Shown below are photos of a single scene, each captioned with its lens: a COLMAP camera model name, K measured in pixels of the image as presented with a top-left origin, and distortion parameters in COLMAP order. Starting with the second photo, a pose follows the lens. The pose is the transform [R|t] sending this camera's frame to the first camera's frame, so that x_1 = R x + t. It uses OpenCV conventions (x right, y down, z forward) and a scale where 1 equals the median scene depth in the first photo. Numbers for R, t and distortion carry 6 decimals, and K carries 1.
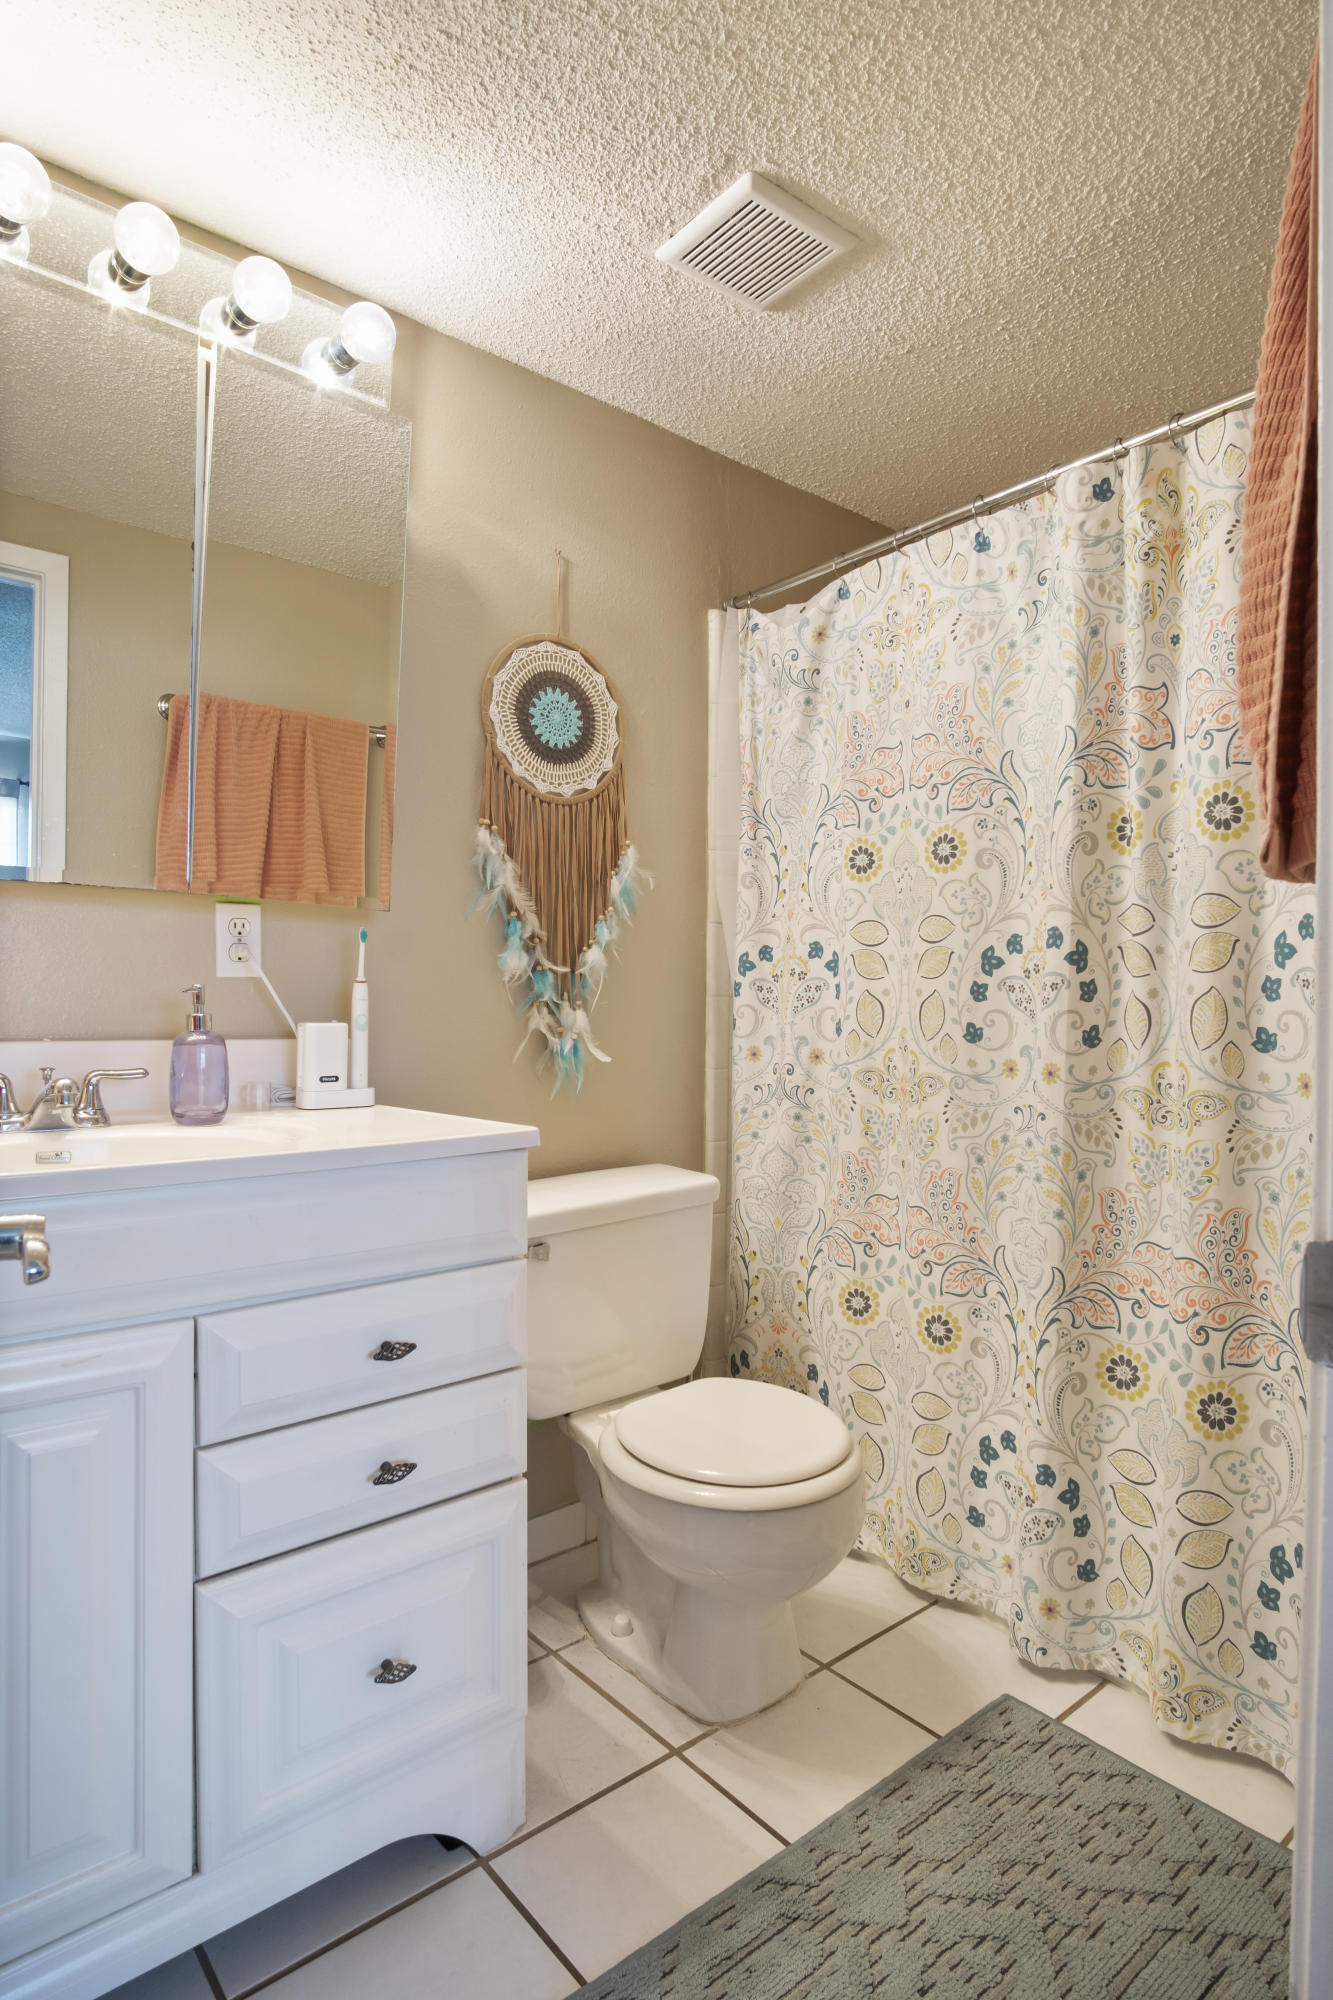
lens RADIAL K [[943.1, 0, 631.3], [0, 943.1, 995.9], [0, 0, 1]] dist [-0.028837, 0.000061]
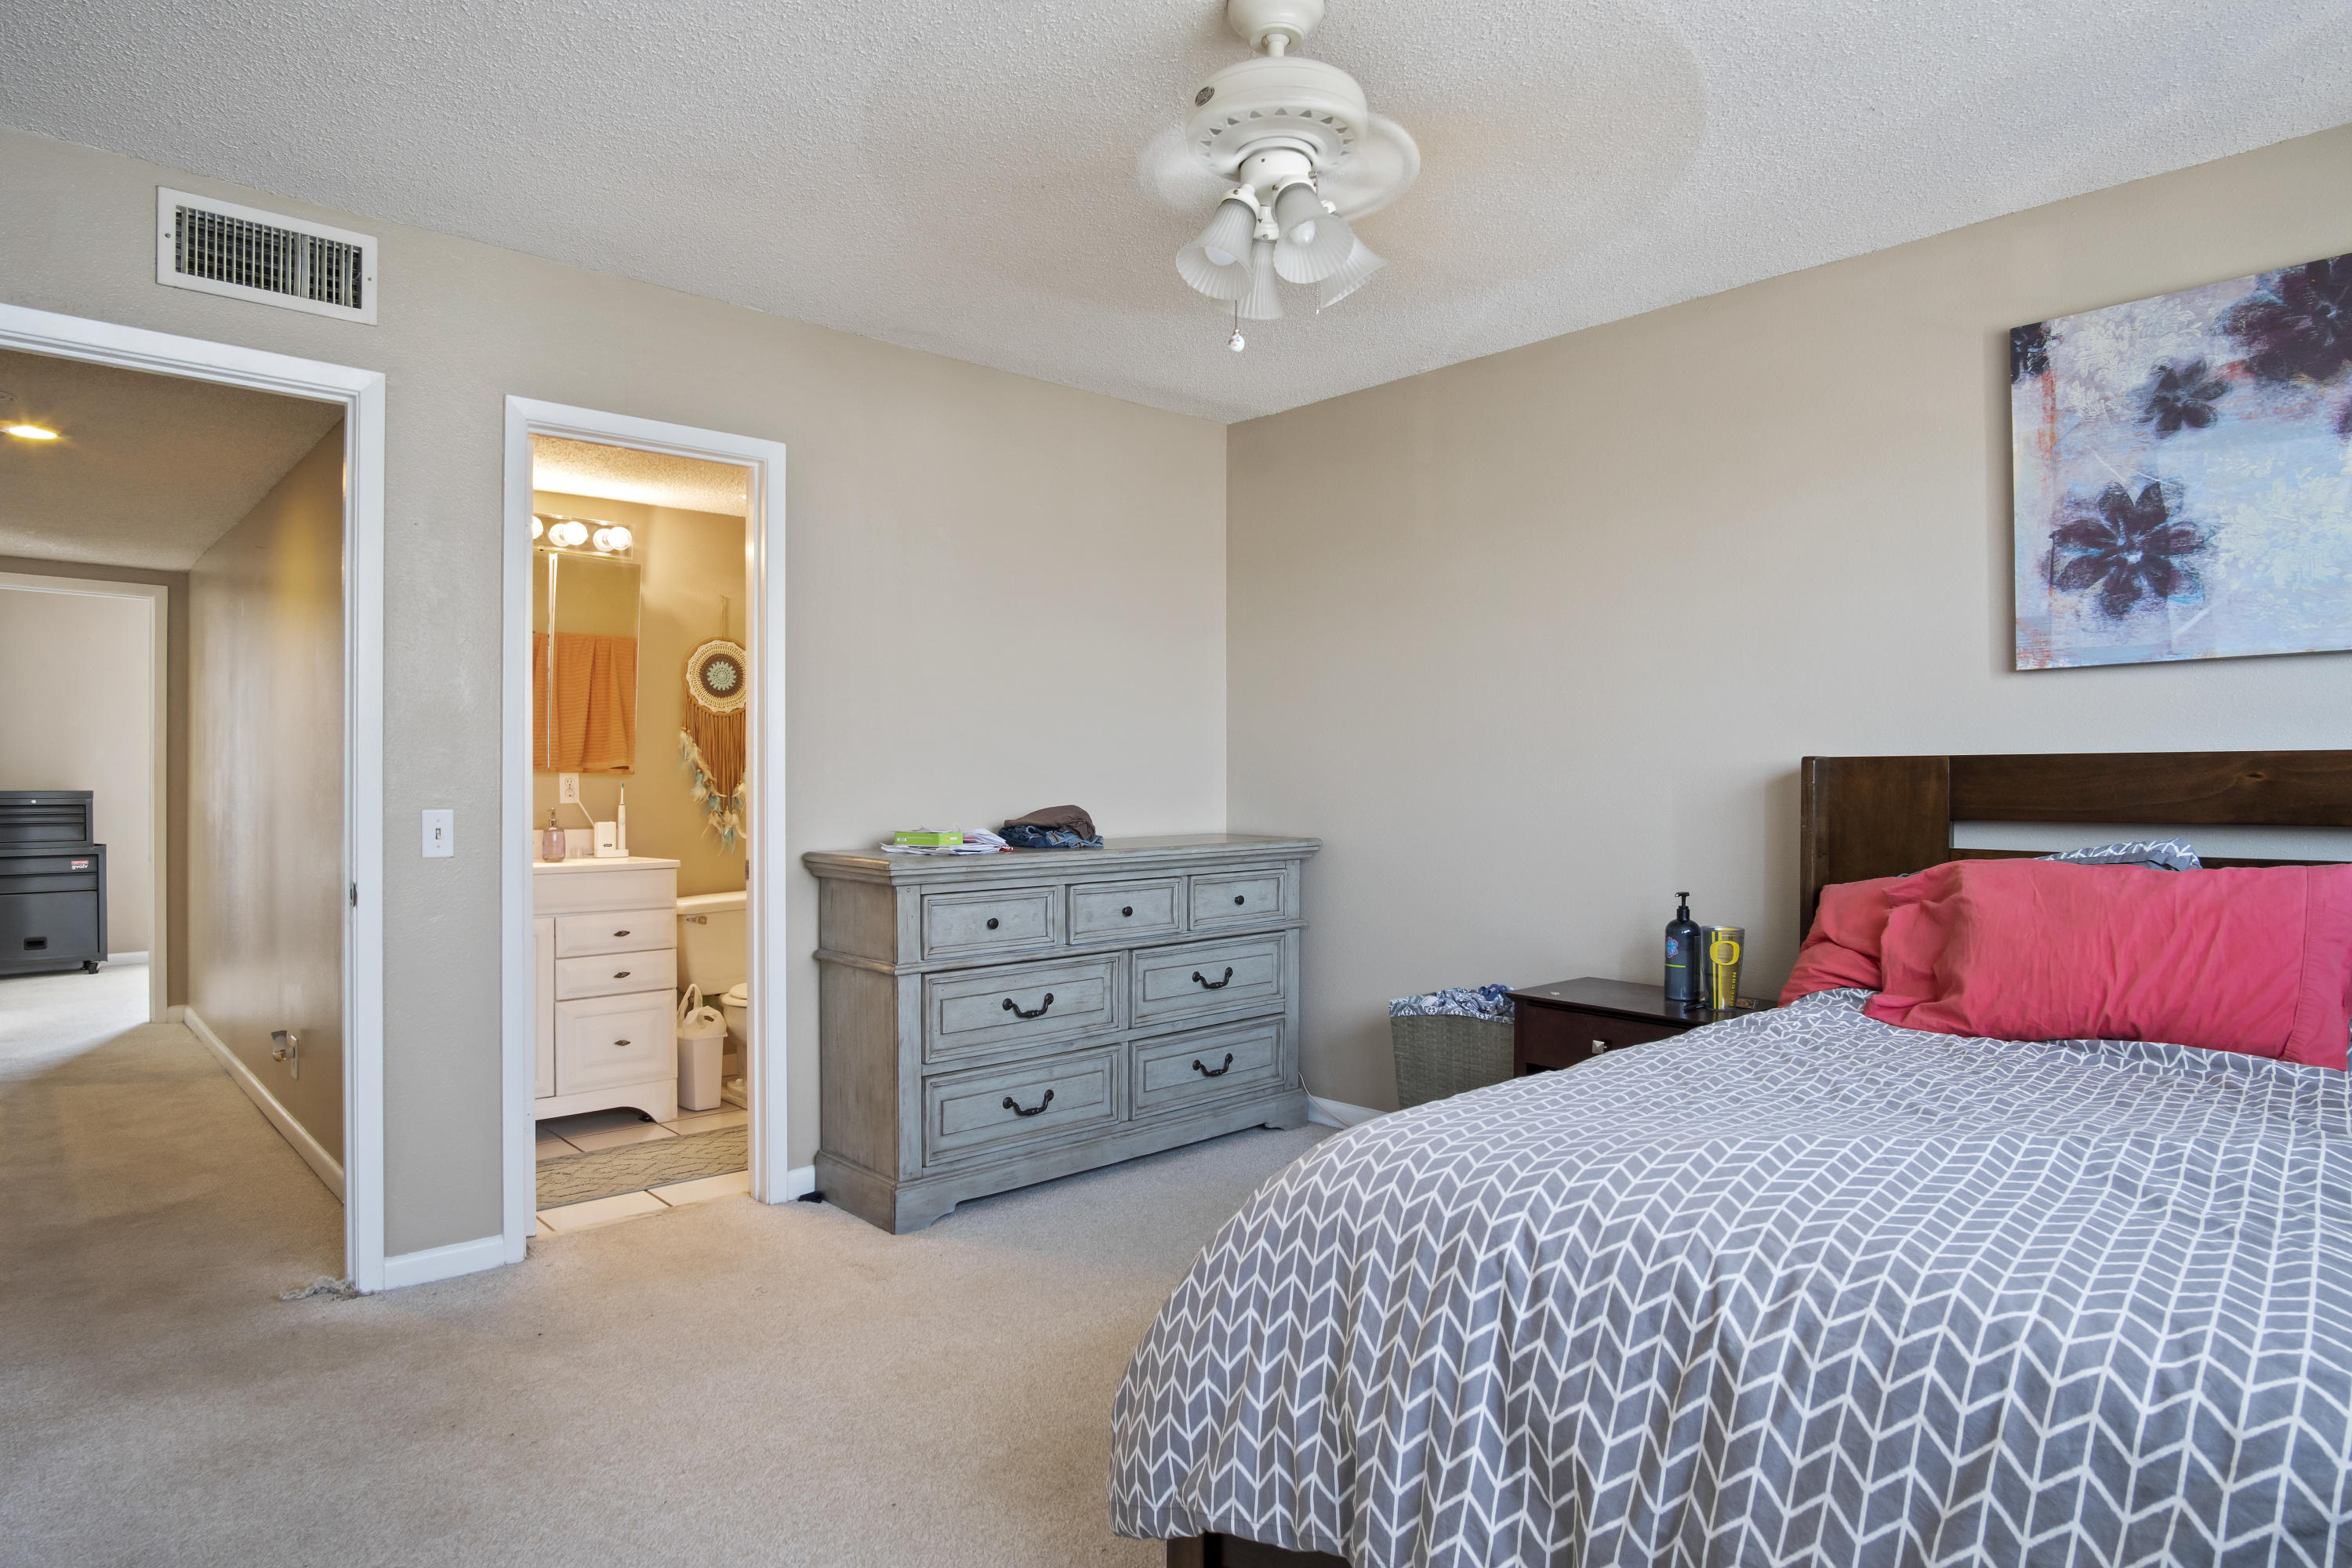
lens RADIAL K [[1269.7, 0, 1156.8], [0, 1269.7, 759.3], [0, 0, 1]] dist [-0.034147, 0.010663]
pose [[0.999250, -0.013272, 0.036380, 0.819266], [0.014000, 0.999706, -0.019817, -0.040897], [-0.036107, 0.020312, 0.999142, -1.931313]]
